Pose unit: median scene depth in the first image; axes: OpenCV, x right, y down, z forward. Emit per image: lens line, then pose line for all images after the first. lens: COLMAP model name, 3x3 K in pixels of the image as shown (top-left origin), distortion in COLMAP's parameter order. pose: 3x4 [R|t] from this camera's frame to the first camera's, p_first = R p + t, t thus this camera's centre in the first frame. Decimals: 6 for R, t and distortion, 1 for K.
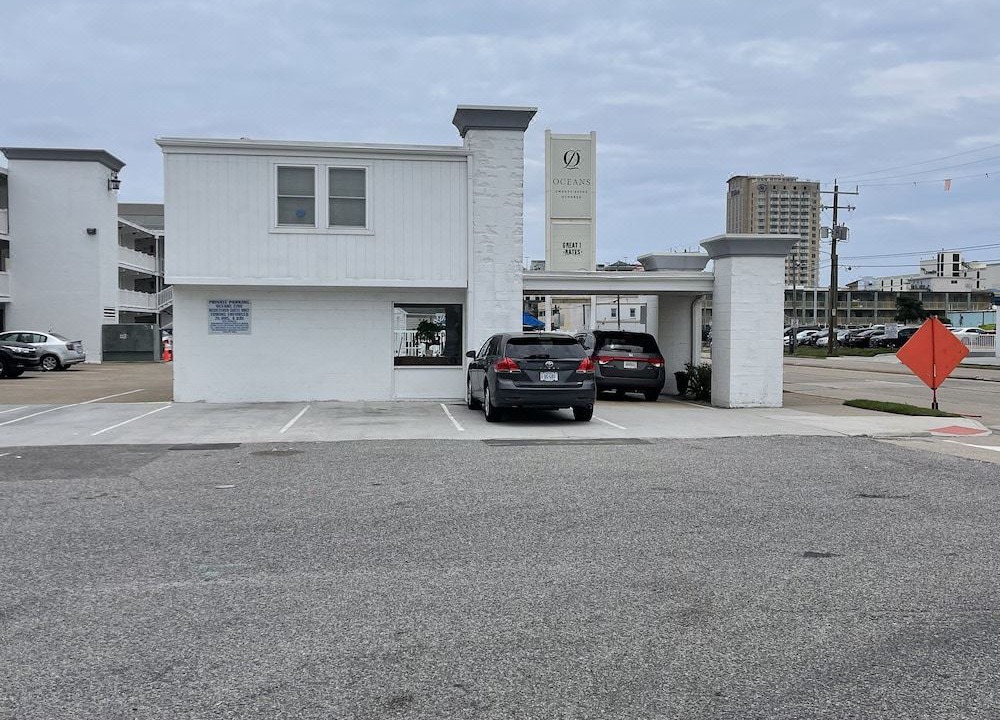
lens RADIAL K [[1003.2, 0, 496.8], [0, 1003.2, 371.6], [0, 0, 1]] dist [0.089364, -0.179735]
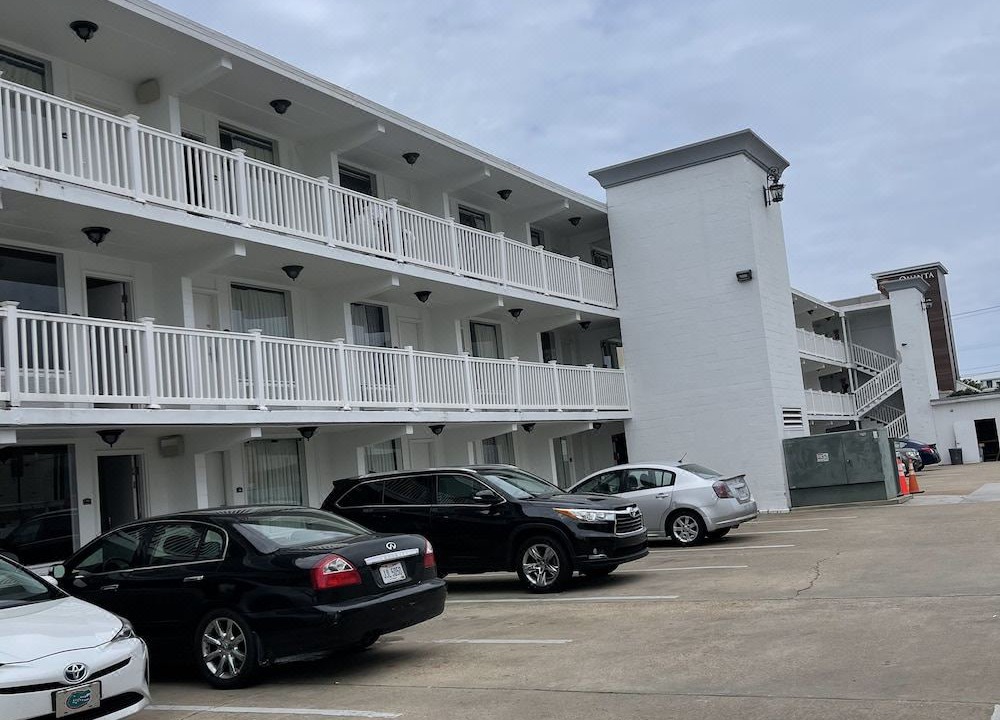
lens RADIAL K [[1003.2, 0, 496.8], [0, 1003.2, 371.6], [0, 0, 1]] dist [0.089364, -0.179735]
pose [[0.792831, -0.147996, -0.591199, -0.233401], [0.077746, 0.986702, -0.142741, -0.021421], [0.604462, 0.067206, 0.793794, 0.597466]]
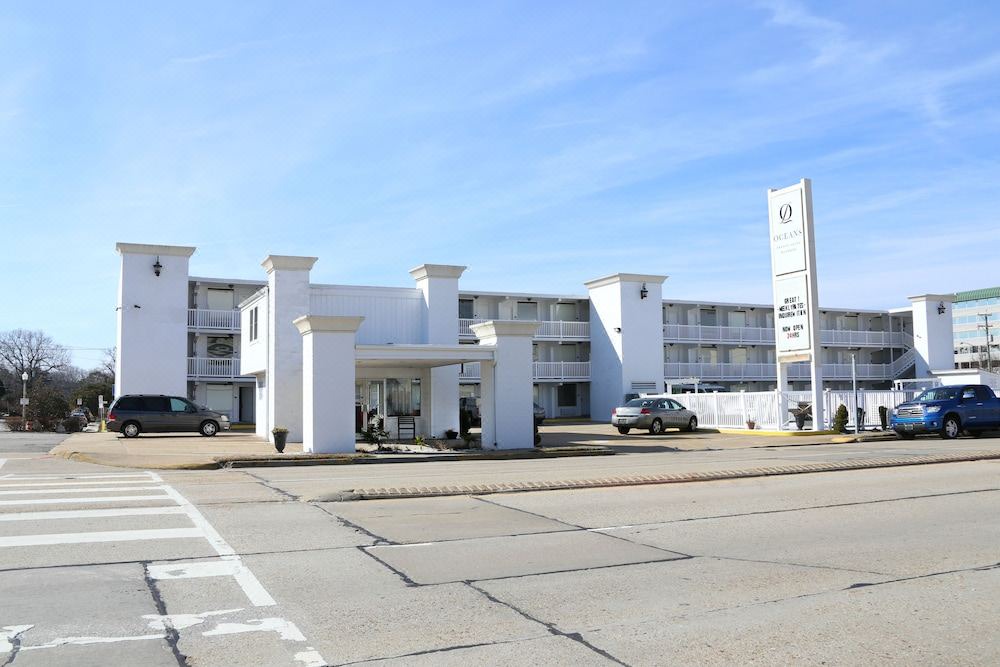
lens RADIAL K [[857.7, 0, 500.0], [0, 857.7, 333.5], [0, 0, 1]] dist [-0.114543, 0.000298]
pose [[0.312208, -0.087629, -0.945964, 0.880062], [-0.025827, 0.994586, -0.100657, -0.007622], [0.949663, 0.055857, 0.308254, 0.581988]]
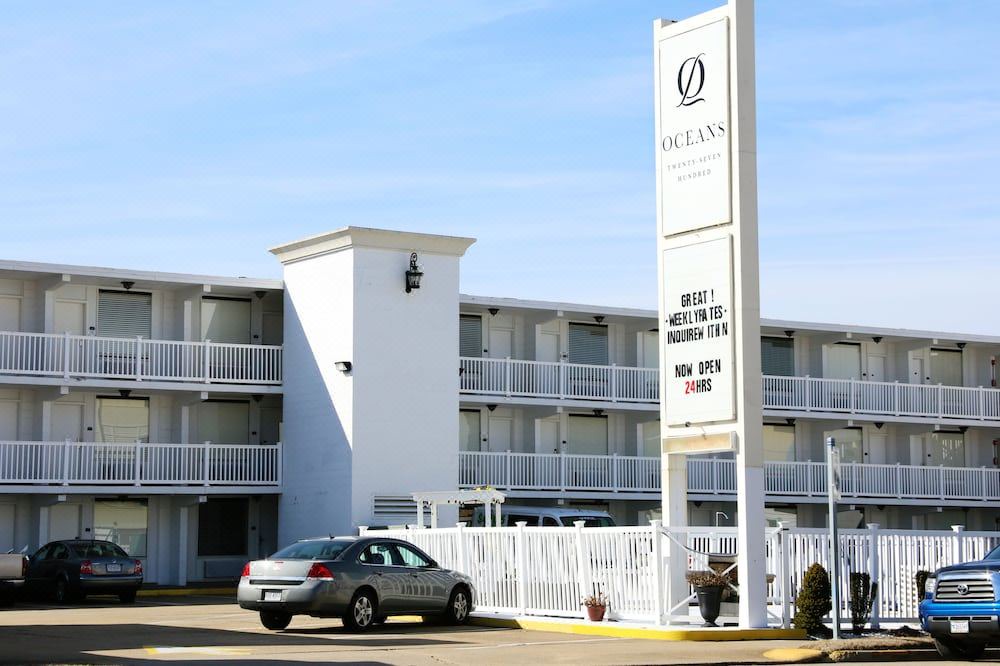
lens RADIAL K [[2037.3, 0, 498.8], [0, 2037.3, 348.3], [0, 0, 1]] dist [0.237751, -0.040484]
pose [[0.448363, -0.092035, -0.889101, 0.861302], [-0.035549, 0.992062, -0.120620, -0.012940], [0.893144, 0.085689, 0.441532, 0.700824]]
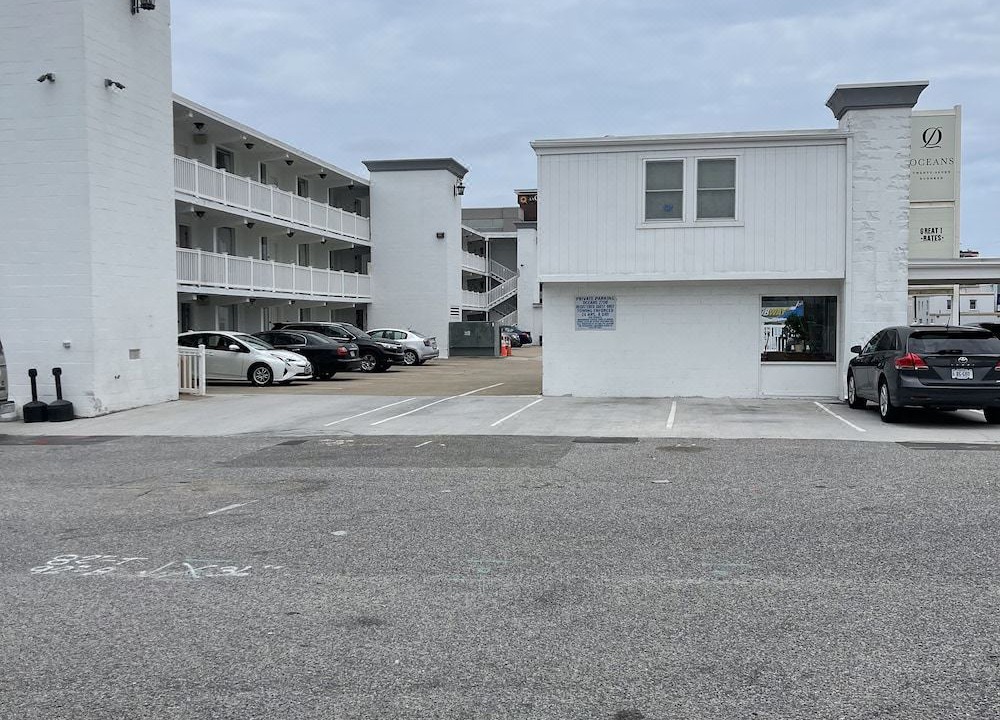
lens RADIAL K [[1003.2, 0, 496.8], [0, 1003.2, 371.6], [0, 0, 1]] dist [0.089364, -0.179735]
pose [[0.956595, 0.006751, -0.291344, -0.040749], [-0.005641, 0.999973, 0.004653, 0.000490], [0.291367, -0.002807, 0.956607, 0.000937]]
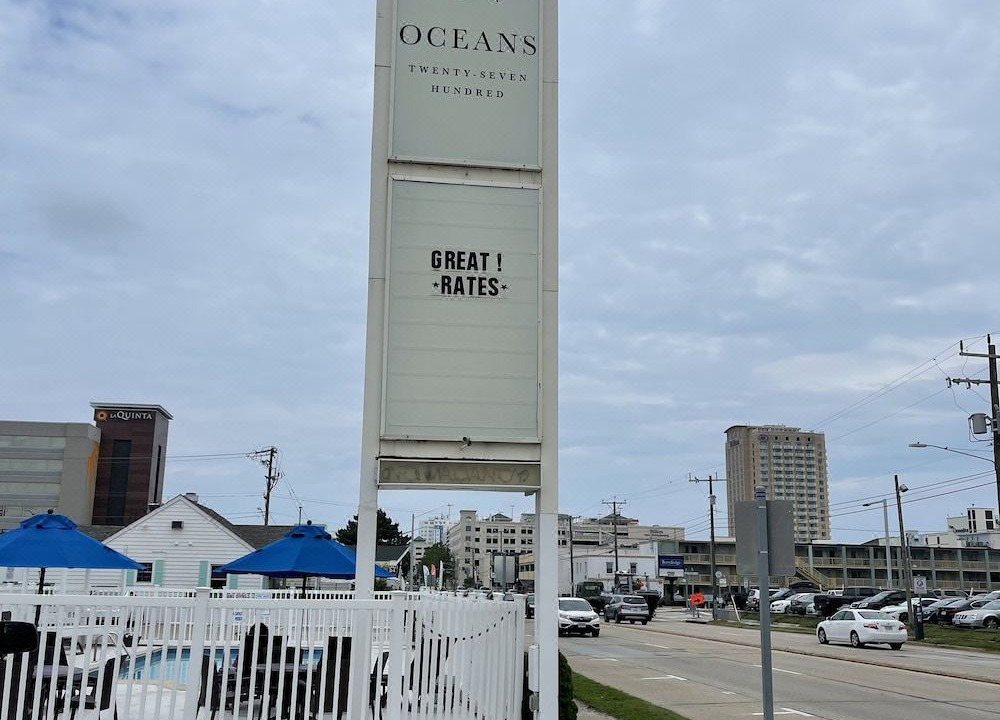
lens RADIAL K [[1003.2, 0, 496.8], [0, 1003.2, 371.6], [0, 0, 1]] dist [0.089364, -0.179735]
pose [[0.999867, 0.015404, 0.005350, 0.095909], [-0.013578, 0.968151, -0.249999, -0.038837], [-0.009030, 0.249894, 0.968231, 0.892560]]
